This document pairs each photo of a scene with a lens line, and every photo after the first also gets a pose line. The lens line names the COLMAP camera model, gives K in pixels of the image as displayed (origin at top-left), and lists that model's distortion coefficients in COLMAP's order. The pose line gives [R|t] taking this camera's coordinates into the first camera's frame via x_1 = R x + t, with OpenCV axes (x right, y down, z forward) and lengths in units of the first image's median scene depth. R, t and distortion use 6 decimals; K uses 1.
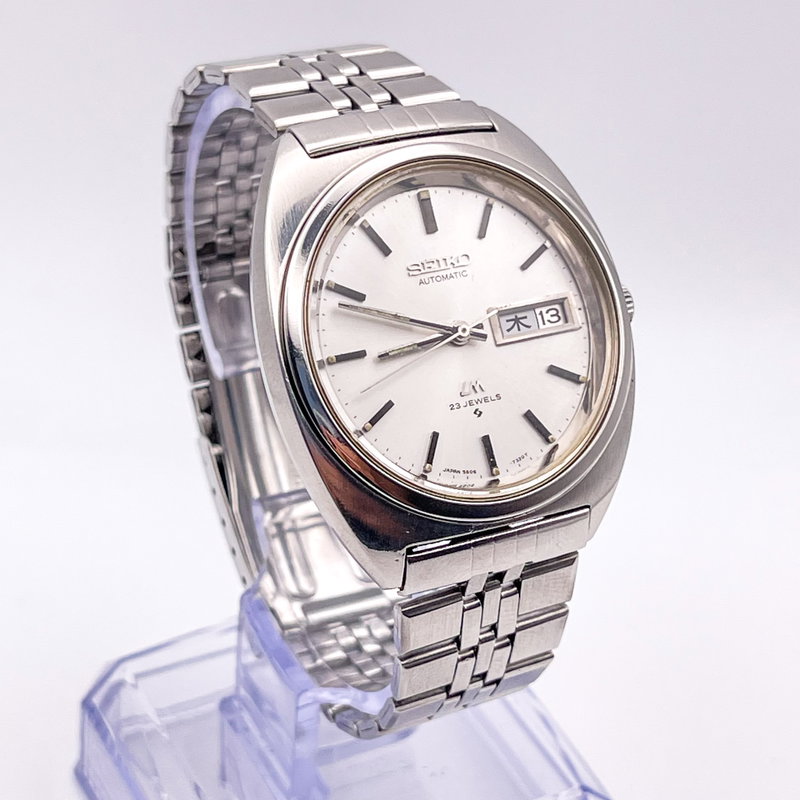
lens RADIAL K [[2417.3, 0, 400.0], [0, 2417.3, 400.0], [0, 0, 1]] dist [-0.054743, -0.317280]
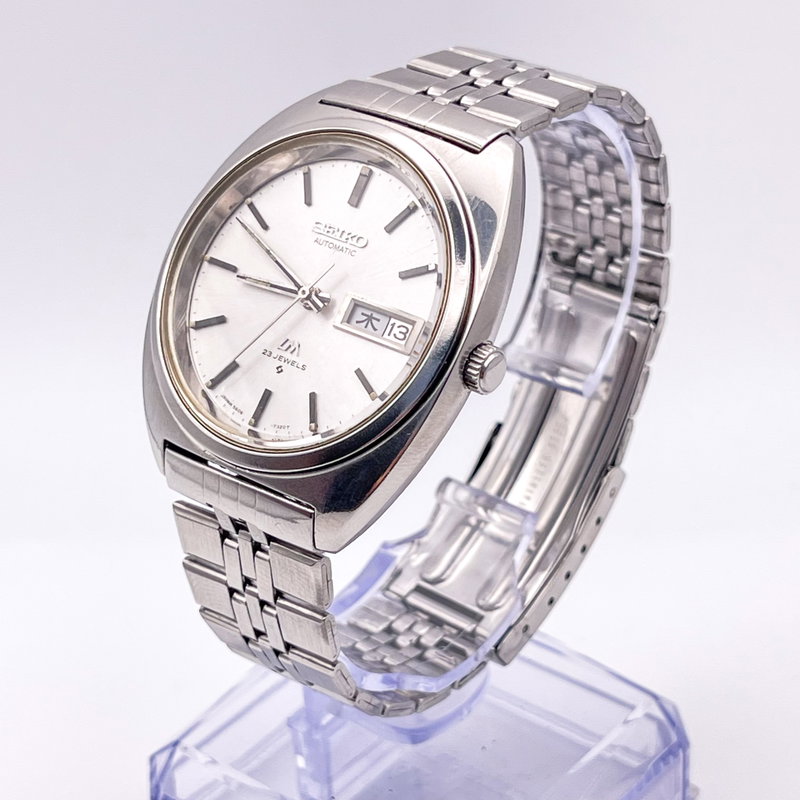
lens RADIAL K [[2417.3, 0, 400.0], [0, 2417.3, 400.0], [0, 0, 1]] dist [-0.054743, -0.317280]
pose [[0.354420, 0.367267, -0.859943, 0.915672], [-0.456028, 0.870751, 0.183934, -0.191035], [0.816349, 0.326968, 0.476095, 0.535621]]
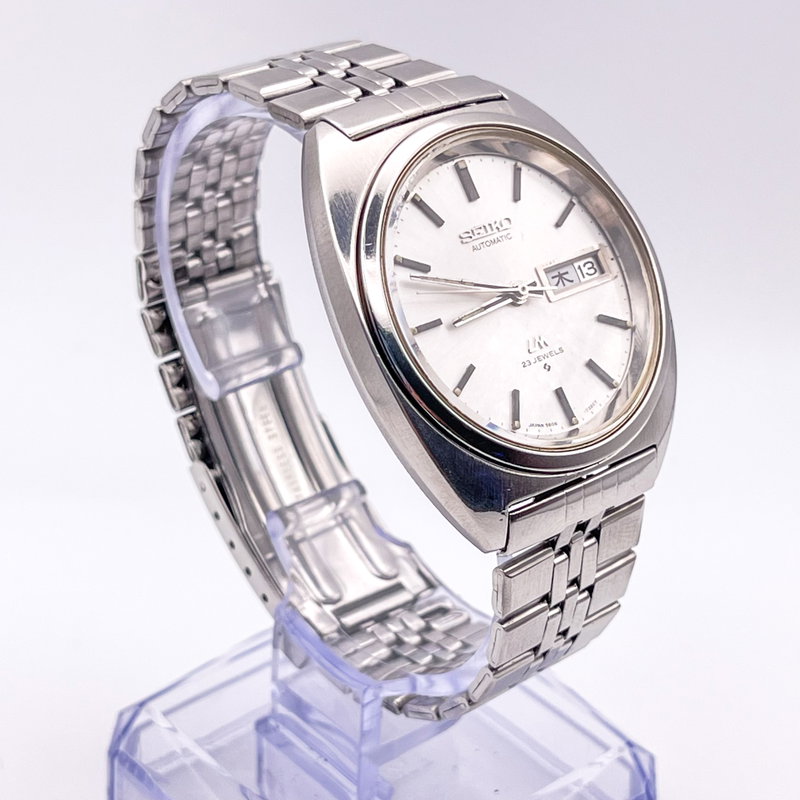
lens RADIAL K [[2417.3, 0, 400.0], [0, 2417.3, 400.0], [0, 0, 1]] dist [-0.054743, -0.317280]
pose [[0.972036, -0.143322, 0.186023, -0.213033], [0.152519, 0.987644, -0.036028, 0.044738], [-0.178560, 0.063393, 0.981885, 0.008991]]
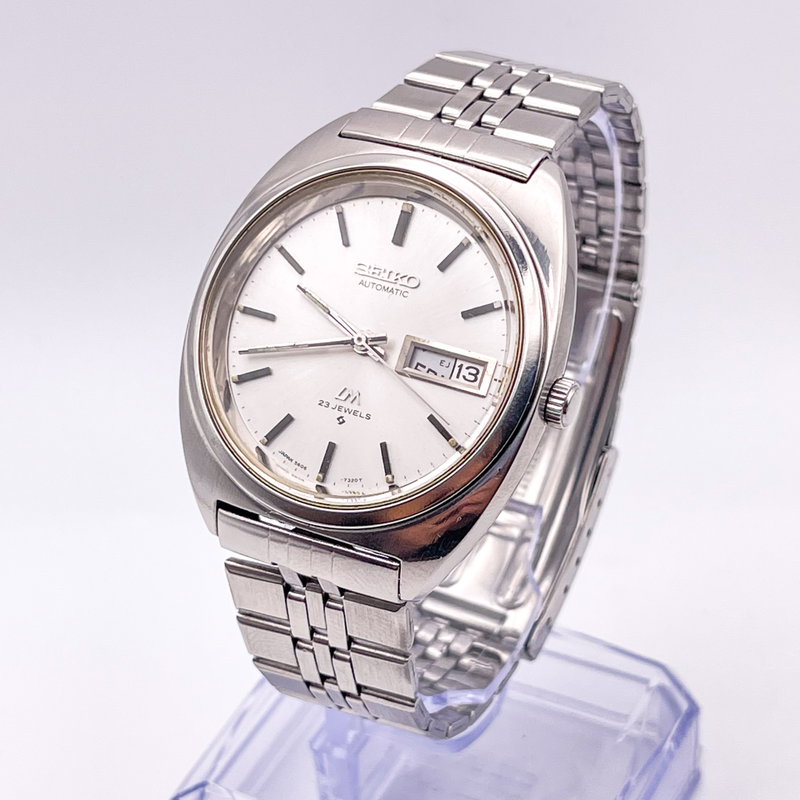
lens RADIAL K [[2417.3, 0, 400.0], [0, 2417.3, 400.0], [0, 0, 1]] dist [-0.054743, -0.317280]
pose [[0.539689, 0.388904, -0.746652, 0.769211], [-0.394232, 0.900397, 0.184028, -0.191189], [0.743852, 0.195036, 0.639253, 0.360451]]
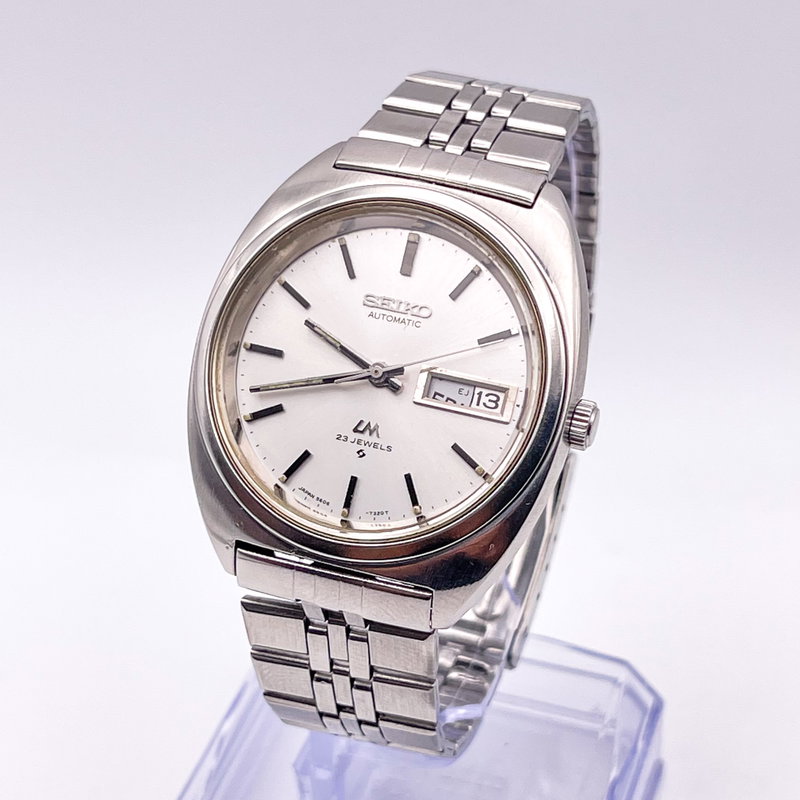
lens RADIAL K [[2417.3, 0, 400.0], [0, 2417.3, 400.0], [0, 0, 1]] dist [-0.054743, -0.317280]
pose [[0.653795, 0.368478, -0.660891, 0.678394], [-0.364626, 0.918742, 0.151530, -0.168417], [0.663023, 0.141908, 0.735025, 0.258103]]
